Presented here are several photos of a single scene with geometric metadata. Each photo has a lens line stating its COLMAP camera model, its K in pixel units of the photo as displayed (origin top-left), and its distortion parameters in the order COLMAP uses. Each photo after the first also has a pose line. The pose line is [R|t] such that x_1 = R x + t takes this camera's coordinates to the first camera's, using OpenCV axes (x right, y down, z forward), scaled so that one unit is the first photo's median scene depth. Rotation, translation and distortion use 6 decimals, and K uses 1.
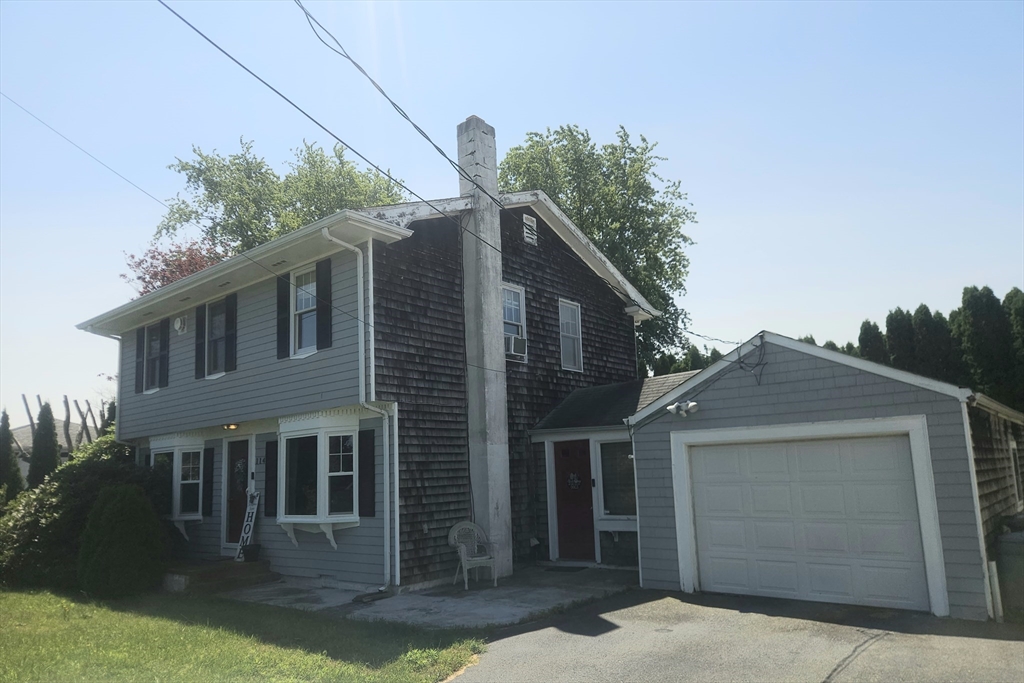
lens RADIAL K [[693.0, 0, 501.5], [0, 693.0, 381.7], [0, 0, 1]] dist [0.067804, -0.067308]
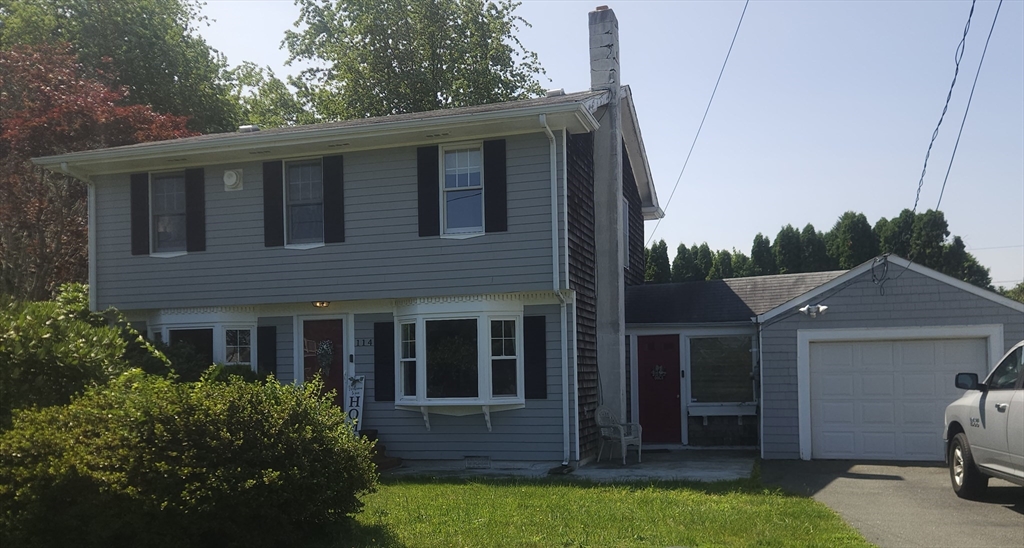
lens RADIAL K [[869.6, 0, 513.2], [0, 869.6, 358.8], [0, 0, 1]] dist [0.076700, -0.110168]
pose [[0.916957, 0.029461, 0.397896, -0.719348], [-0.069751, 0.993749, 0.087163, 0.022259], [-0.392841, -0.107678, 0.913281, -0.164351]]
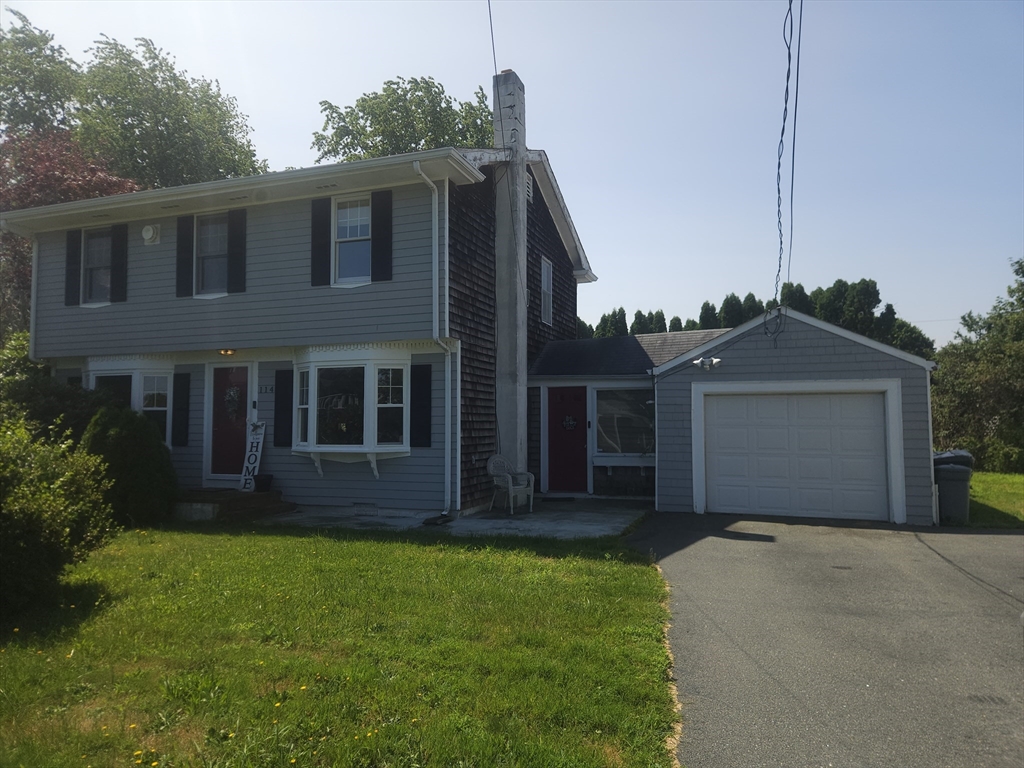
lens RADIAL K [[694.3, 0, 502.4], [0, 694.3, 385.5], [0, 0, 1]] dist [0.082484, -0.104499]
pose [[0.939130, 0.055213, 0.339096, -0.422483], [-0.078437, 0.995392, 0.055159, 0.033241], [-0.334488, -0.078399, 0.939133, -0.015227]]
